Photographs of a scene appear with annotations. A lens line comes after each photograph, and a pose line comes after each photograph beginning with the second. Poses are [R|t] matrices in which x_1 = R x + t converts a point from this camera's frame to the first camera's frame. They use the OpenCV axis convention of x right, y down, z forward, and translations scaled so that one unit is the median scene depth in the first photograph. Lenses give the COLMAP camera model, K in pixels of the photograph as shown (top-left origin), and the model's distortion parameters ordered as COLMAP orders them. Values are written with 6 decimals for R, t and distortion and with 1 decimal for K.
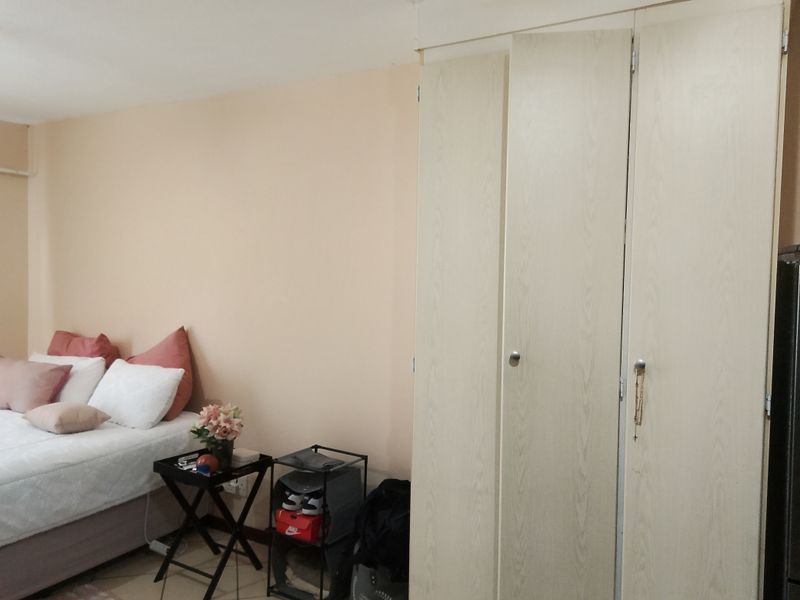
lens RADIAL K [[626.9, 0, 394.7], [0, 626.9, 301.8], [0, 0, 1]] dist [0.113343, -0.082904]
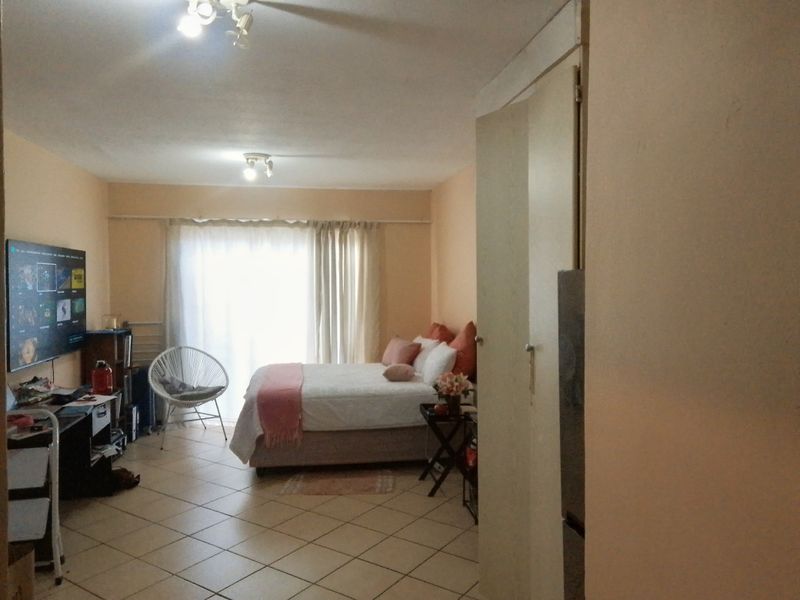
lens RADIAL K [[626.9, 0, 394.7], [0, 626.9, 301.8], [0, 0, 1]] dist [0.113343, -0.082904]
pose [[0.647720, 0.010535, -0.761805, 0.763777], [-0.024628, 0.999671, -0.007115, 0.011436], [0.761480, 0.023370, 0.647767, -0.056199]]
